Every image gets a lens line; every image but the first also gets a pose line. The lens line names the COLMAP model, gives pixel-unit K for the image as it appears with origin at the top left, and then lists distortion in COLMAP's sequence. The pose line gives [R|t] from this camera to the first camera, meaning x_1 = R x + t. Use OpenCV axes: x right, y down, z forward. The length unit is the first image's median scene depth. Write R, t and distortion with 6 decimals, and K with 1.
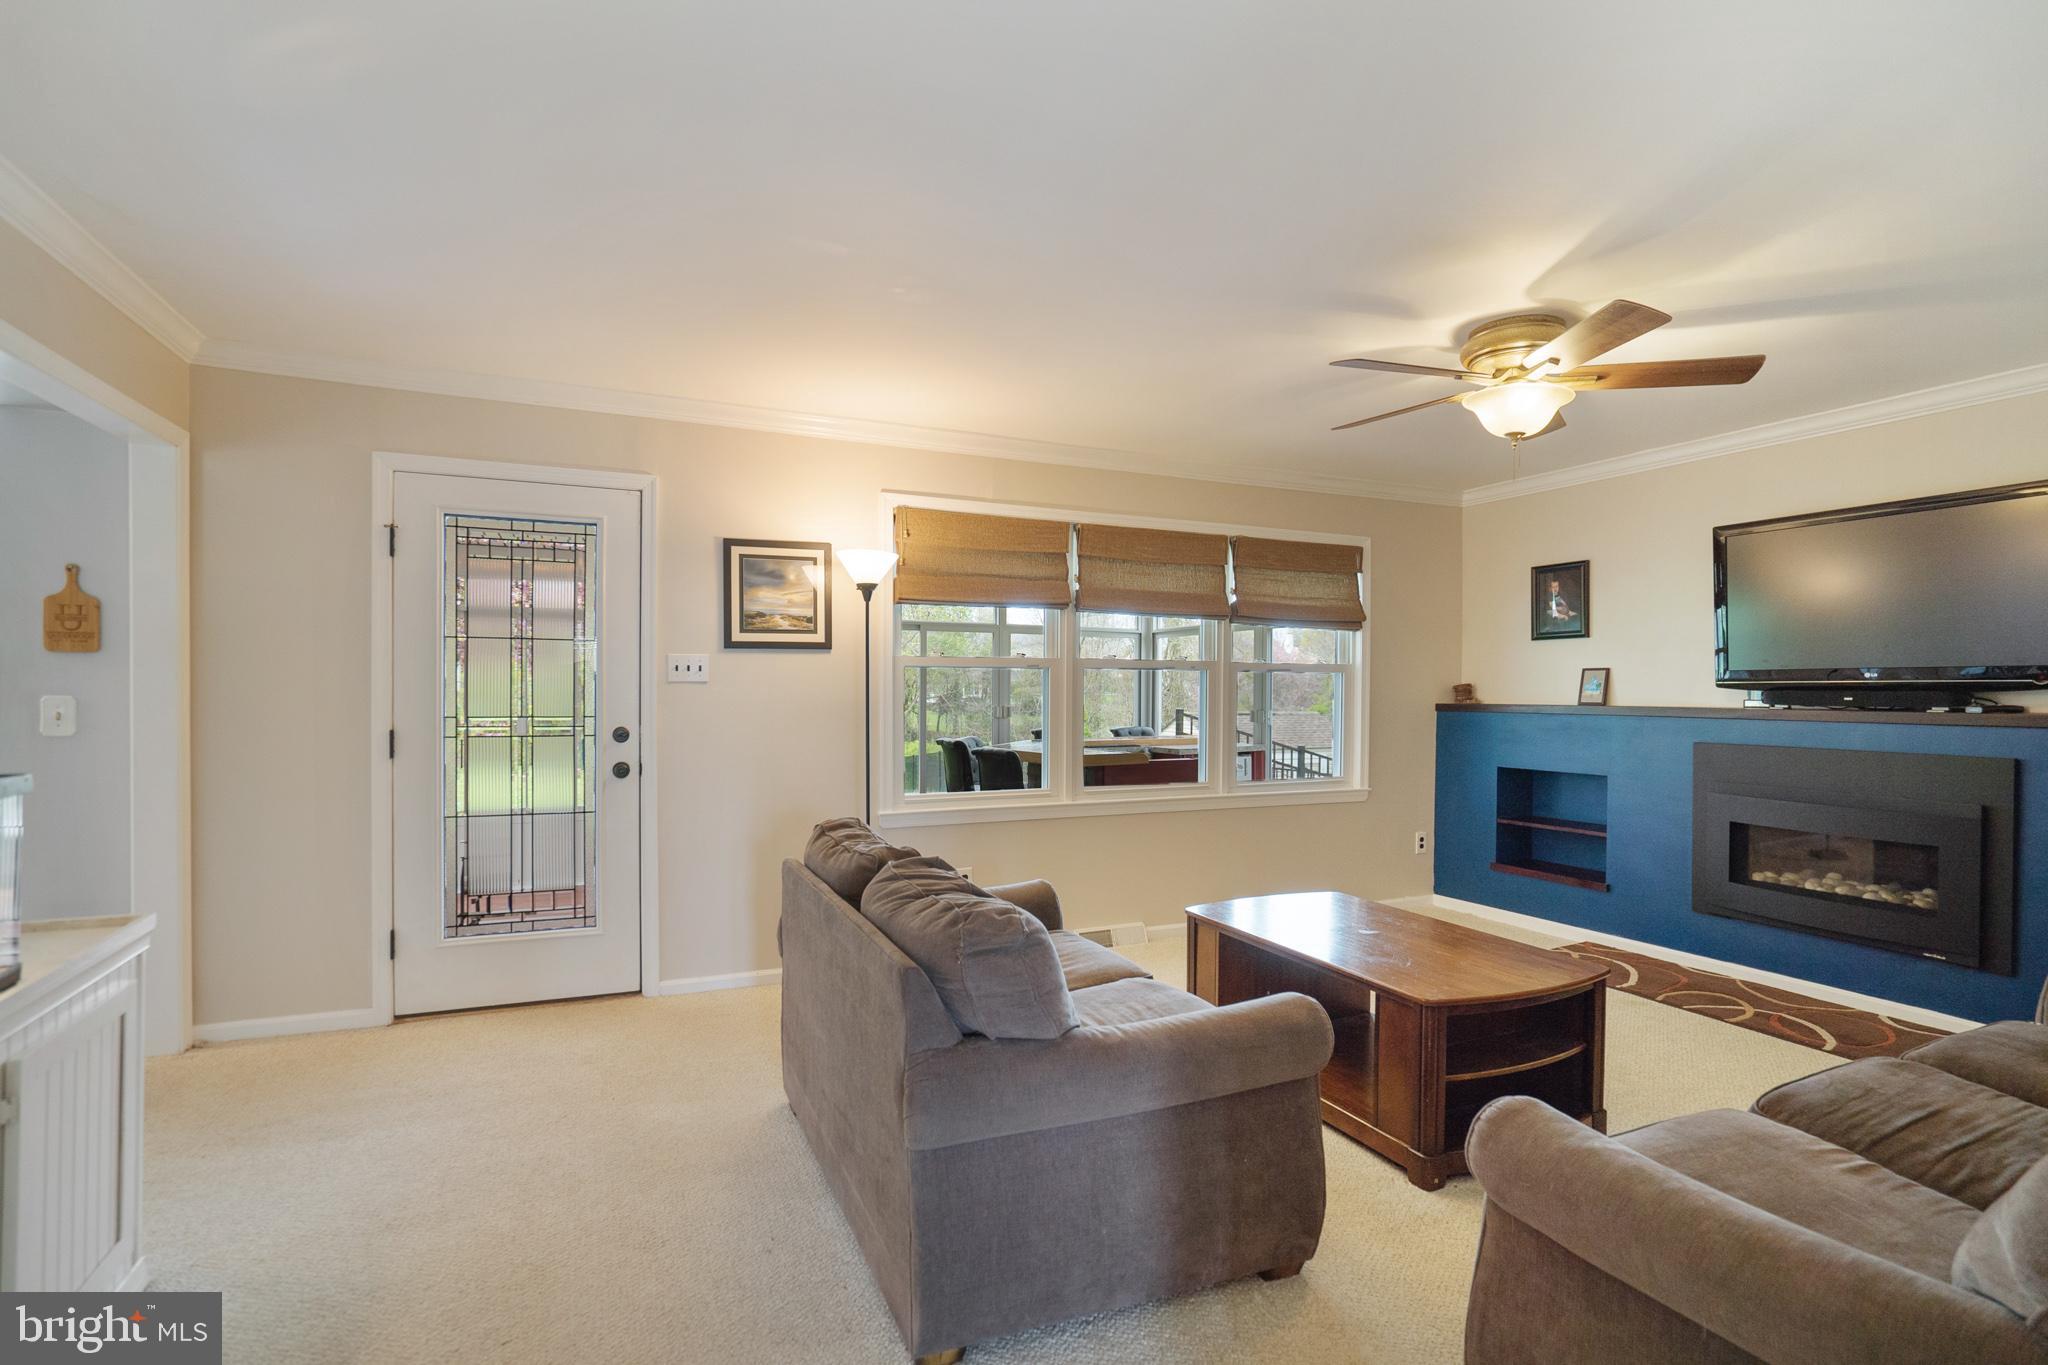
lens RADIAL K [[933.9, 0, 1024.0], [0, 933.9, 682.5], [0, 0, 1]] dist [-0.000874, -0.000092]
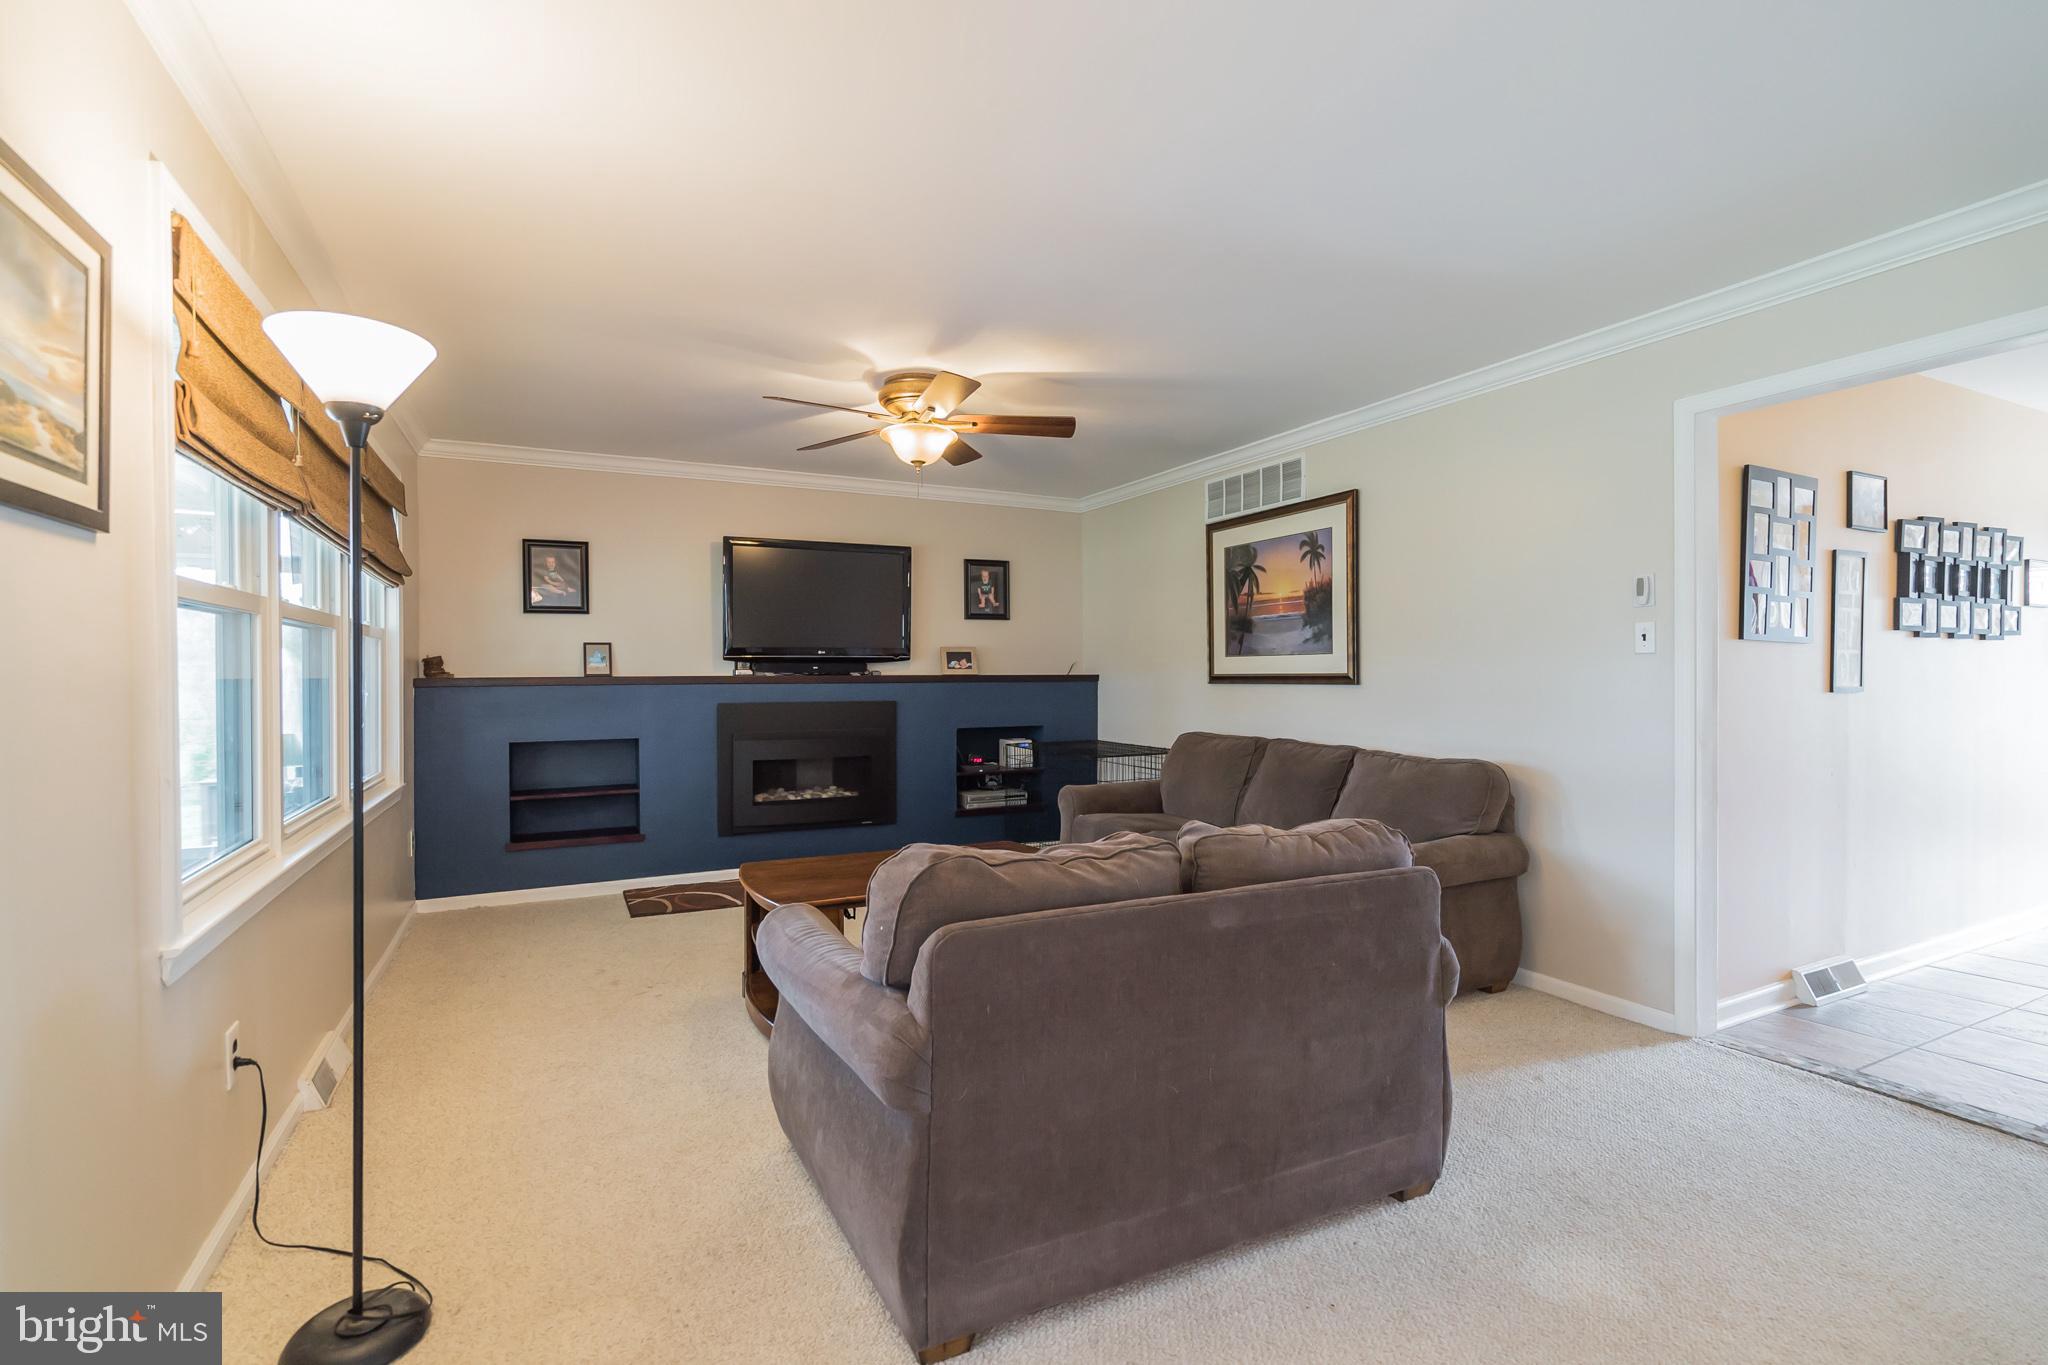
lens RADIAL K [[949.7, 0, 1024.0], [0, 949.7, 682.5], [0, 0, 1]] dist [0.000087, 0.000015]
pose [[-0.035803, -0.011757, 0.999290, -0.533506], [-0.001587, 0.999930, 0.011708, 0.017898], [-0.999358, -0.001167, -0.035819, 0.576058]]
